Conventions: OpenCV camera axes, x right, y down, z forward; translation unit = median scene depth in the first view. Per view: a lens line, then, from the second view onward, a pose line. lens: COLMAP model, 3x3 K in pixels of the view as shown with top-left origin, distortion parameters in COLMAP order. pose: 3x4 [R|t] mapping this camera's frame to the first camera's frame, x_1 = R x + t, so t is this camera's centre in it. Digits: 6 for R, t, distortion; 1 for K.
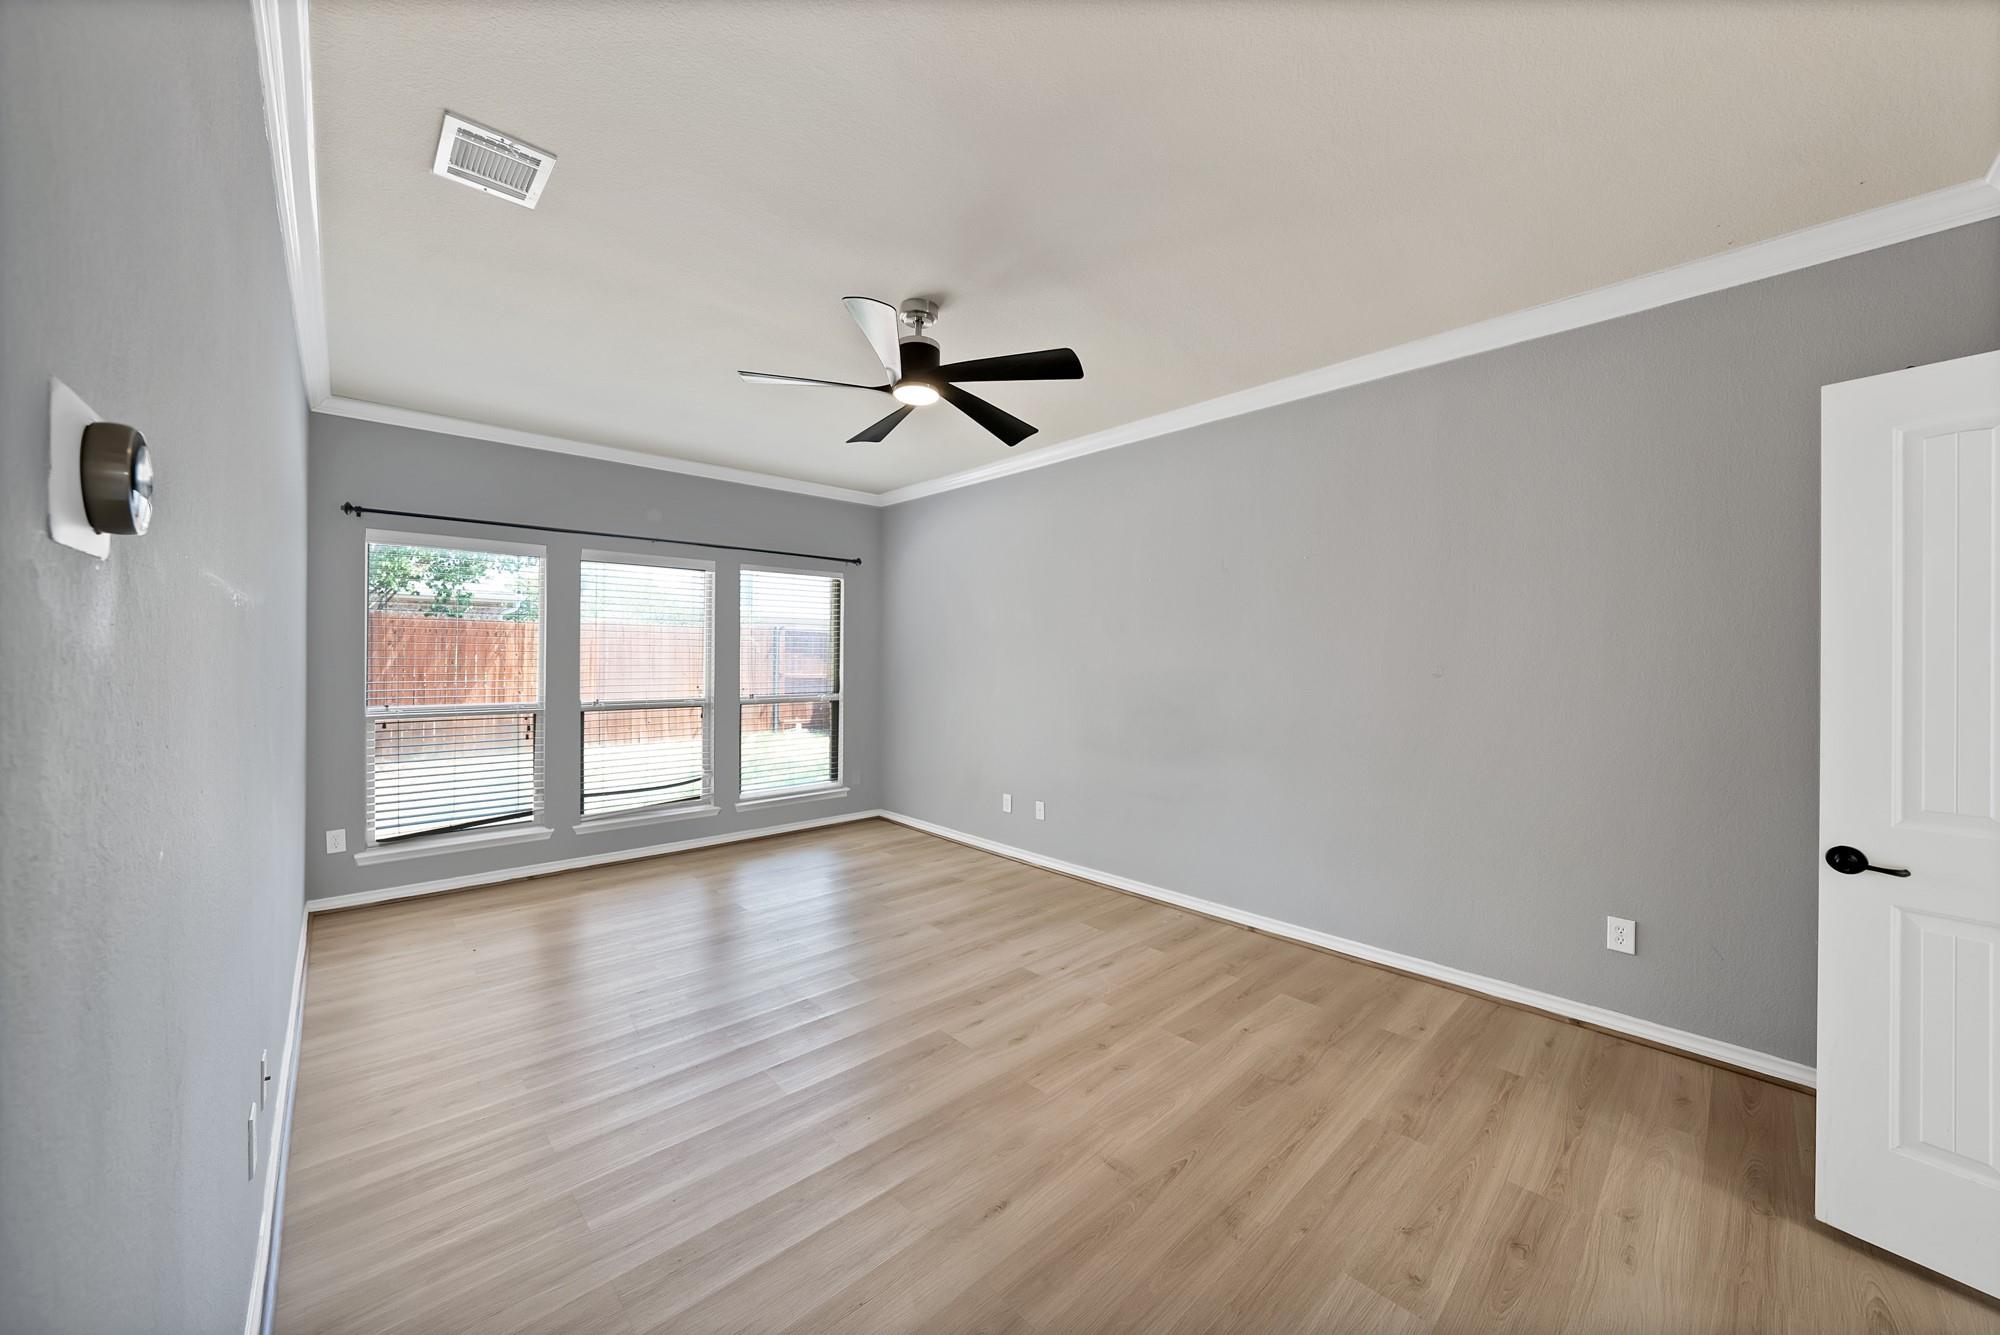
lens RADIAL K [[726.0, 0, 996.2], [0, 726.0, 647.3], [0, 0, 1]] dist [-0.016162, 0.002451]
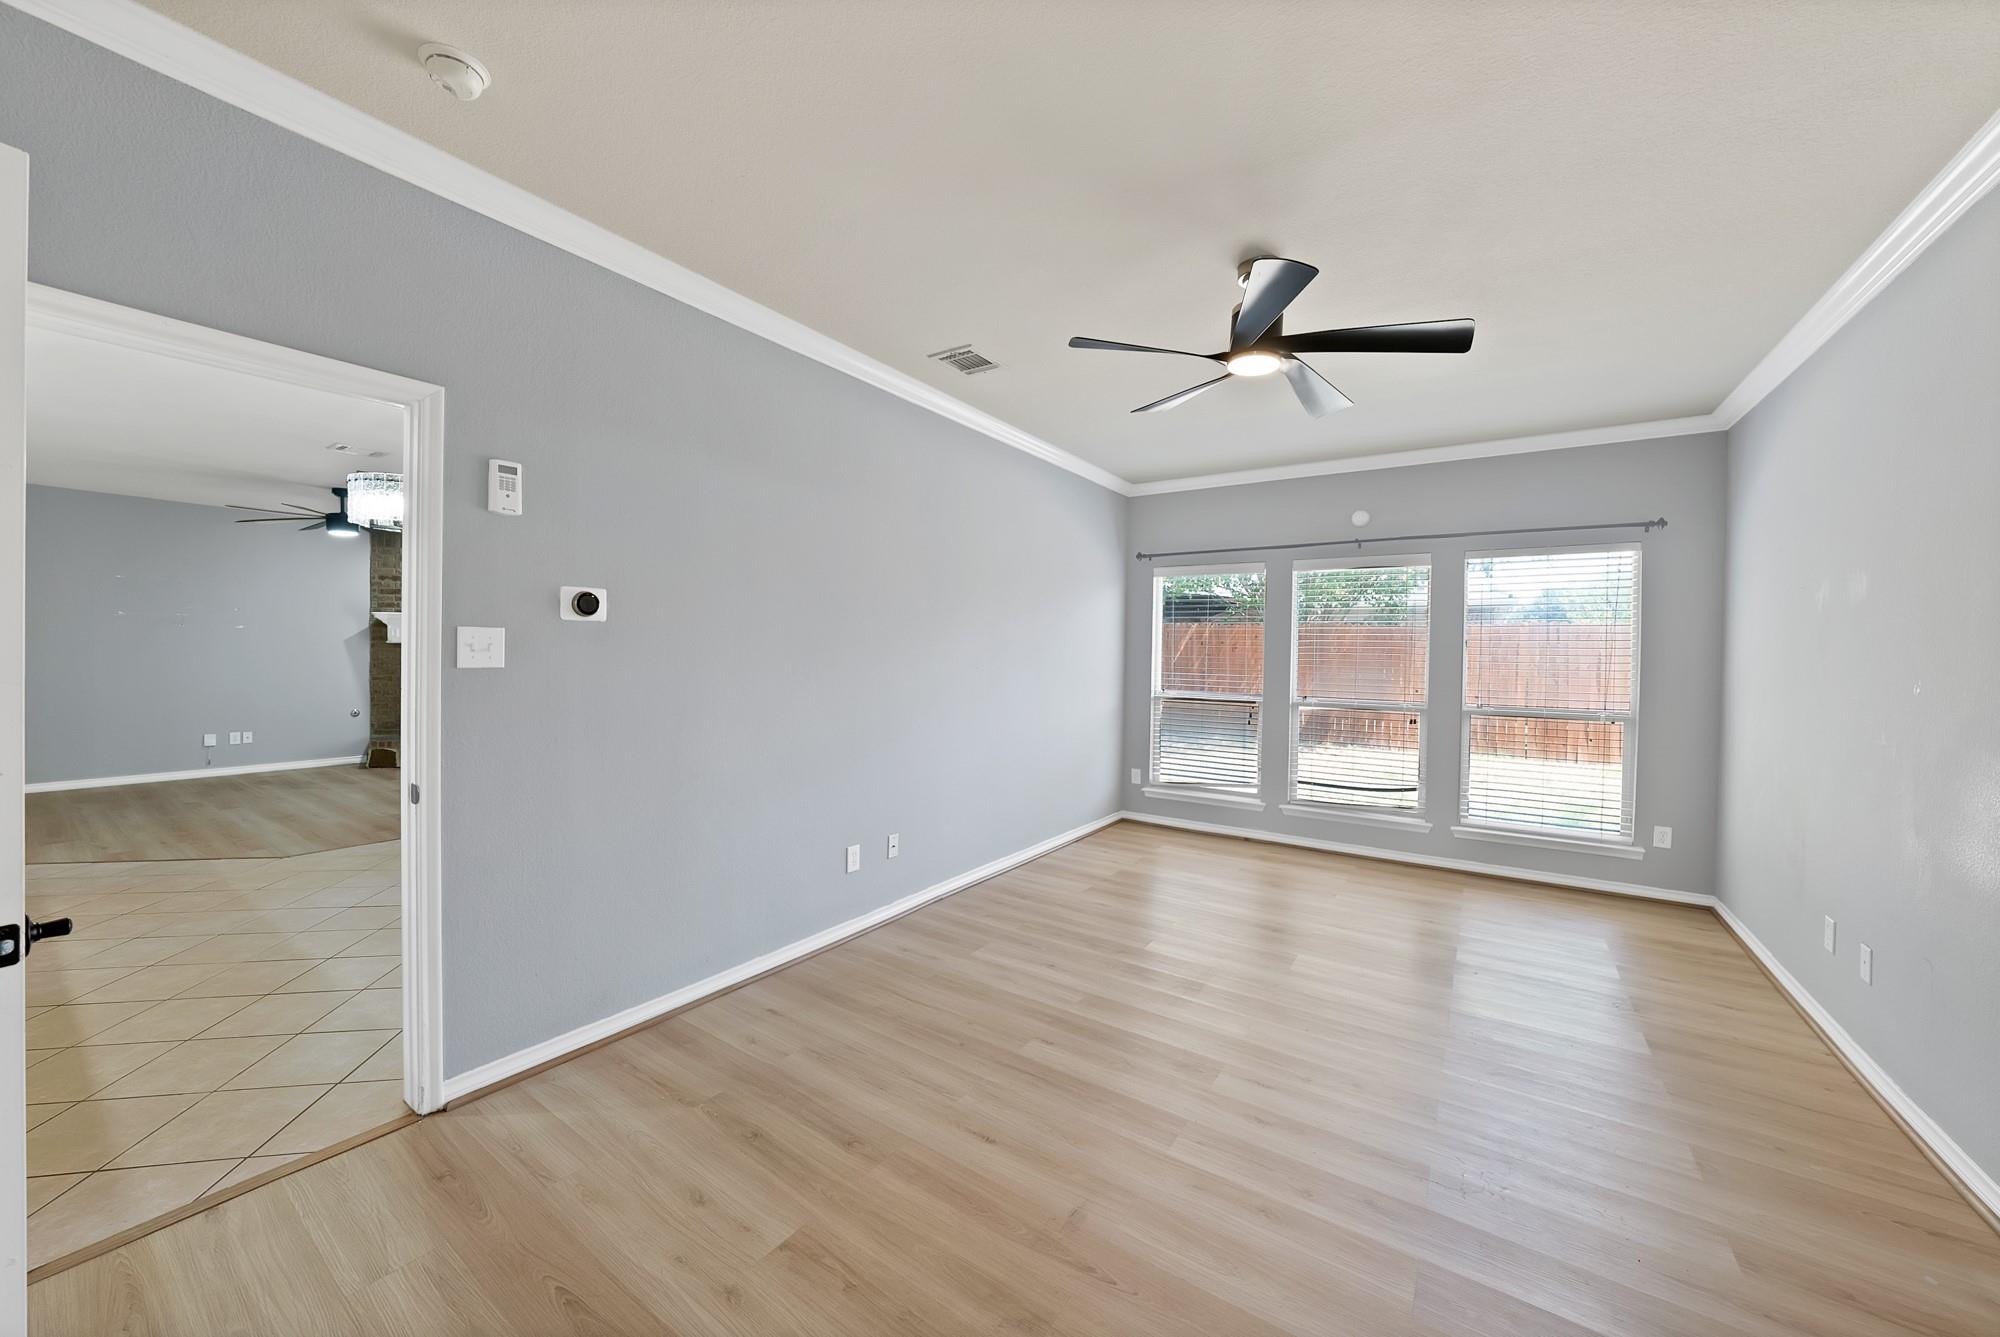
lens RADIAL K [[726.0, 0, 993.2], [0, 726.0, 678.4], [0, 0, 1]] dist [-0.016162, 0.002451]
pose [[0.215575, 0.035523, -0.975841, 0.417220], [0.002178, 0.999318, 0.036858, 0.002294], [0.976485, -0.010071, 0.215350, 0.293117]]
